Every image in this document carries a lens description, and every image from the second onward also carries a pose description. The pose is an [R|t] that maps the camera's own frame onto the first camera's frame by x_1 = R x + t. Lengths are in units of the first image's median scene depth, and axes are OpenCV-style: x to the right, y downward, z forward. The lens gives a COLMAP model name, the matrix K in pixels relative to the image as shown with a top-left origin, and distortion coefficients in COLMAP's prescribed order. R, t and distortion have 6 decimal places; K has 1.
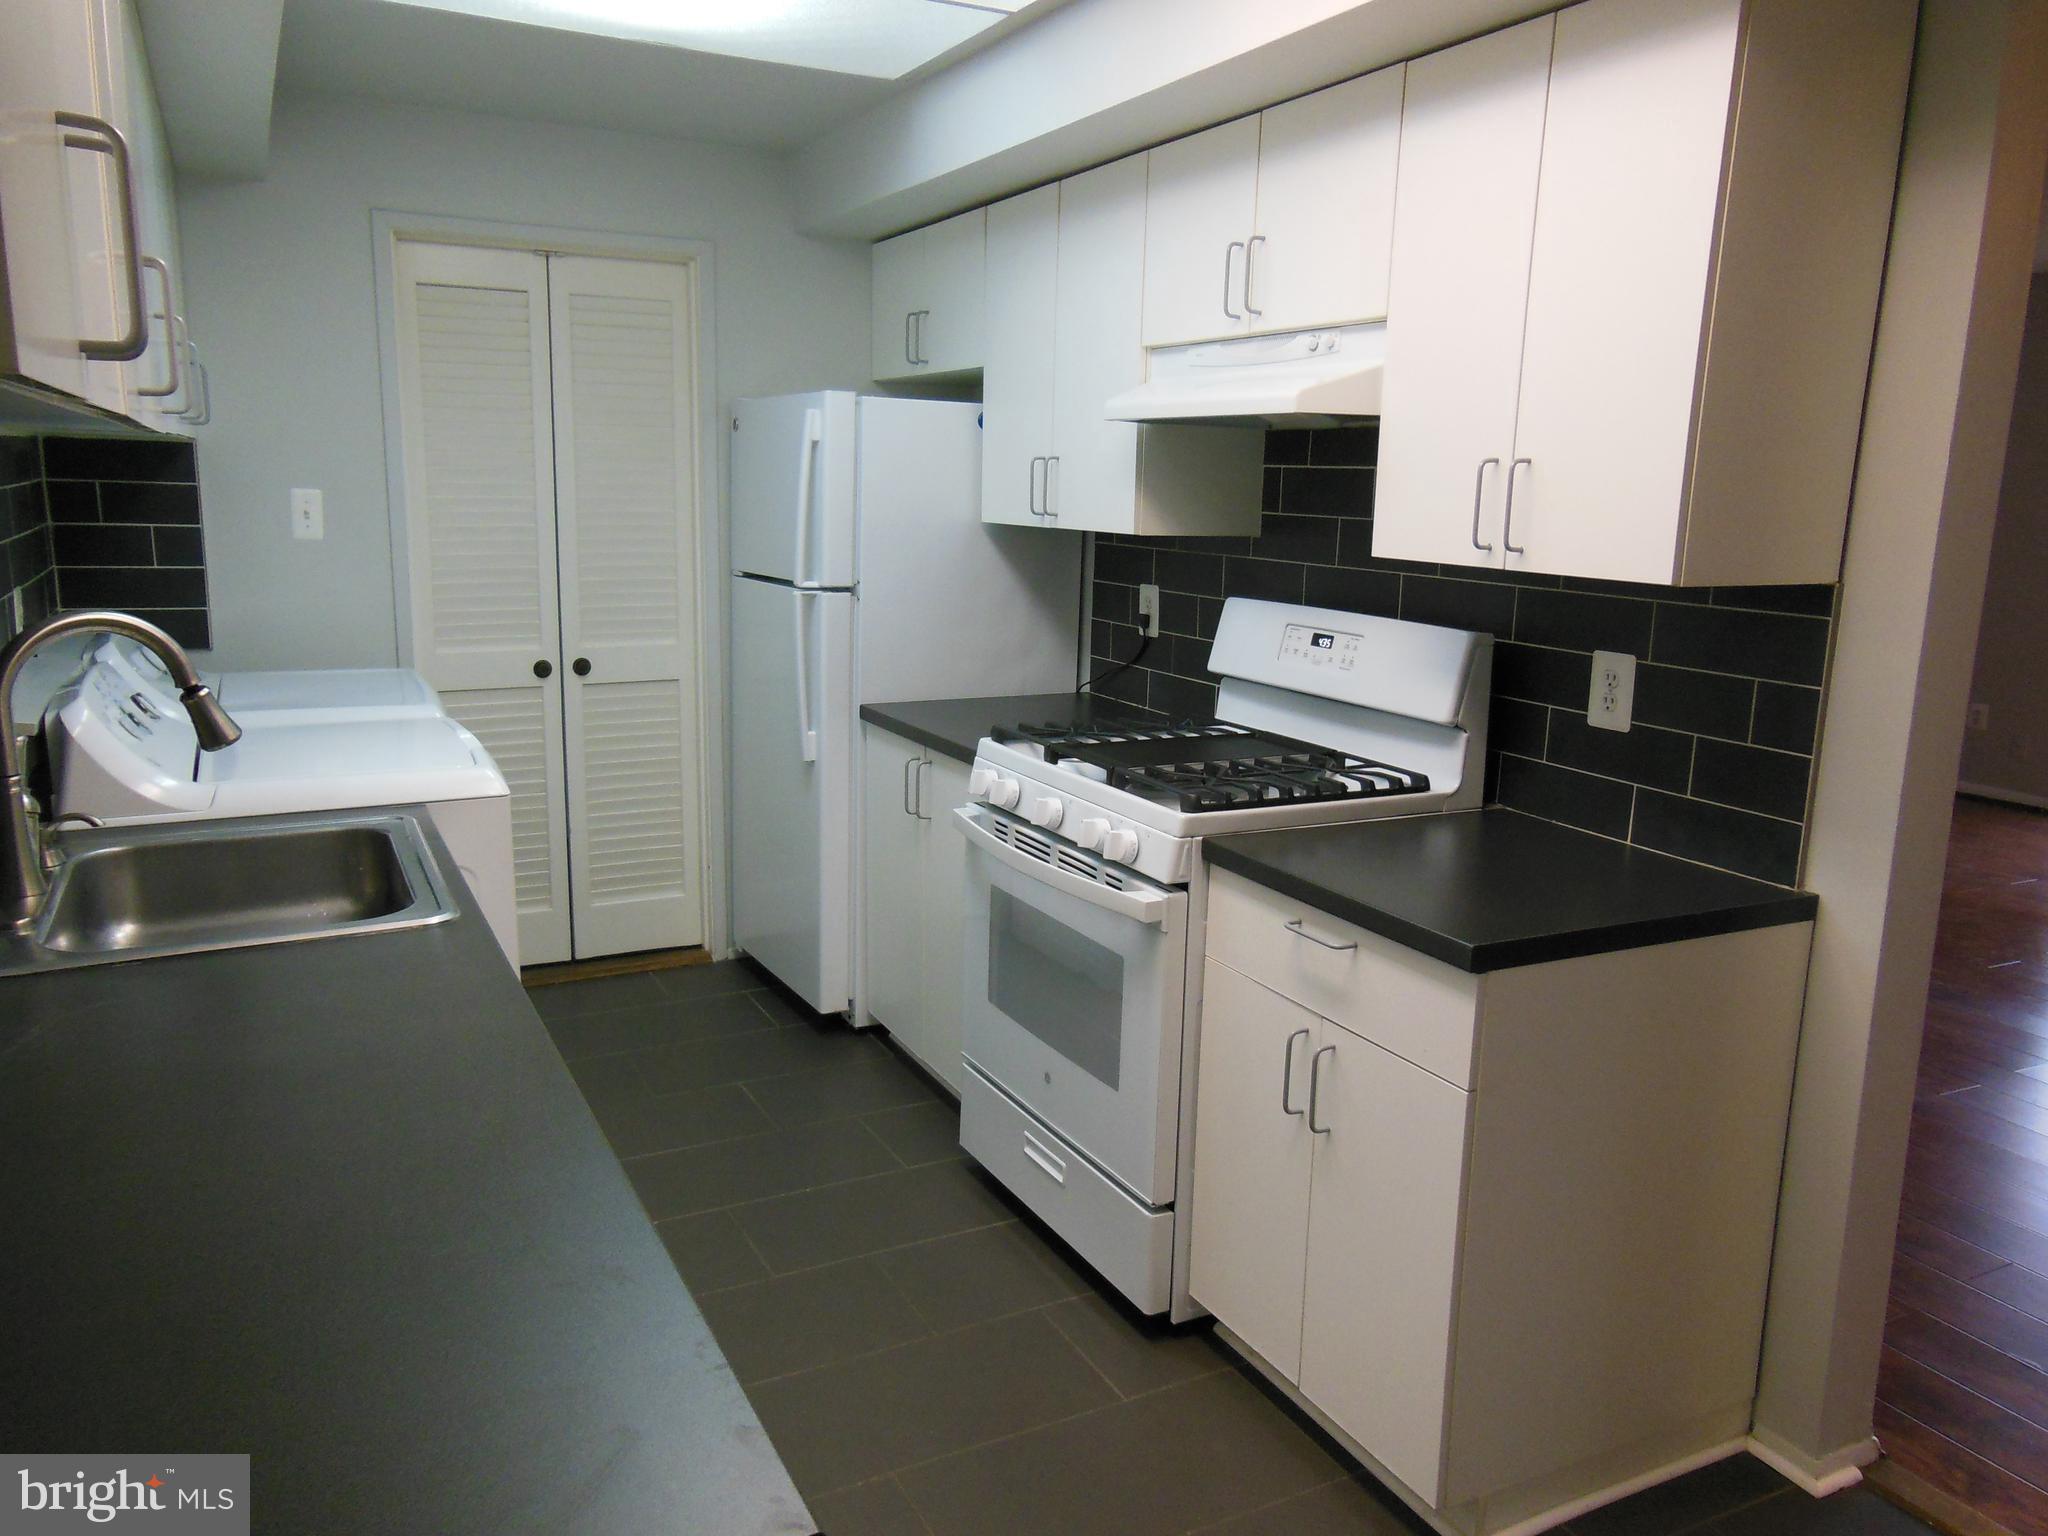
lens RADIAL K [[1553.2, 0, 1024.0], [0, 1553.2, 768.0], [0, 0, 1]] dist [0.009620, 0.074898]
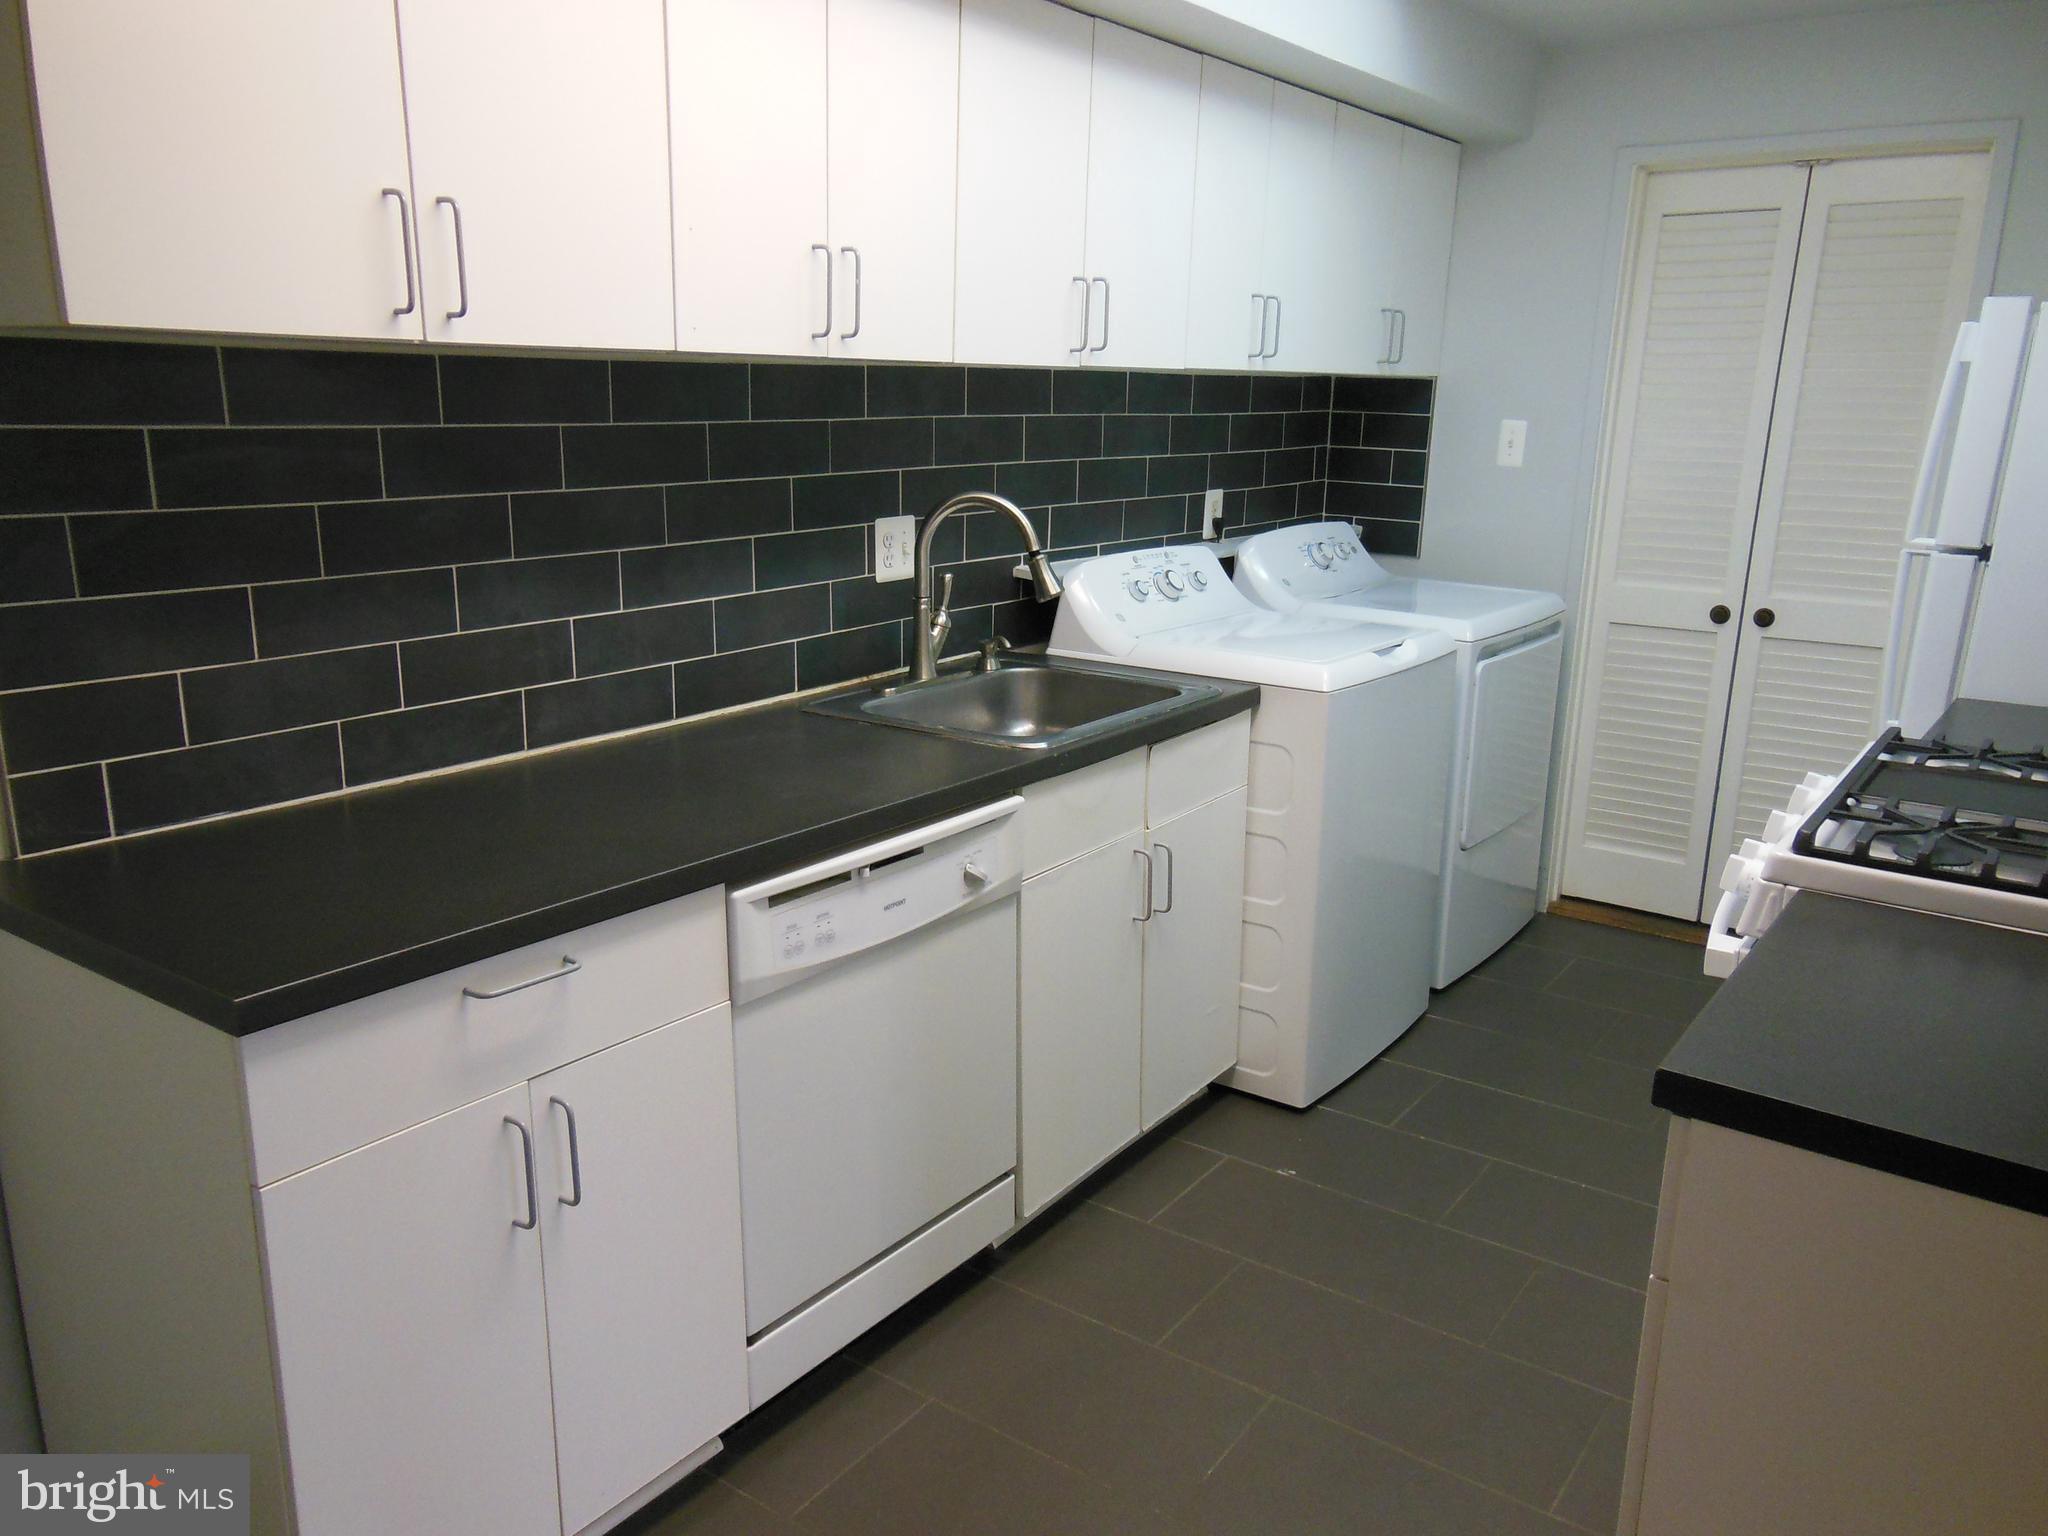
lens RADIAL K [[1553.2, 0, 1024.0], [0, 1553.2, 768.0], [0, 0, 1]] dist [0.009620, 0.074898]
pose [[0.463146, 0.210525, -0.860915, 0.371925], [-0.180749, 0.973400, 0.140794, -0.032795], [0.867655, 0.090402, 0.488878, 0.189490]]
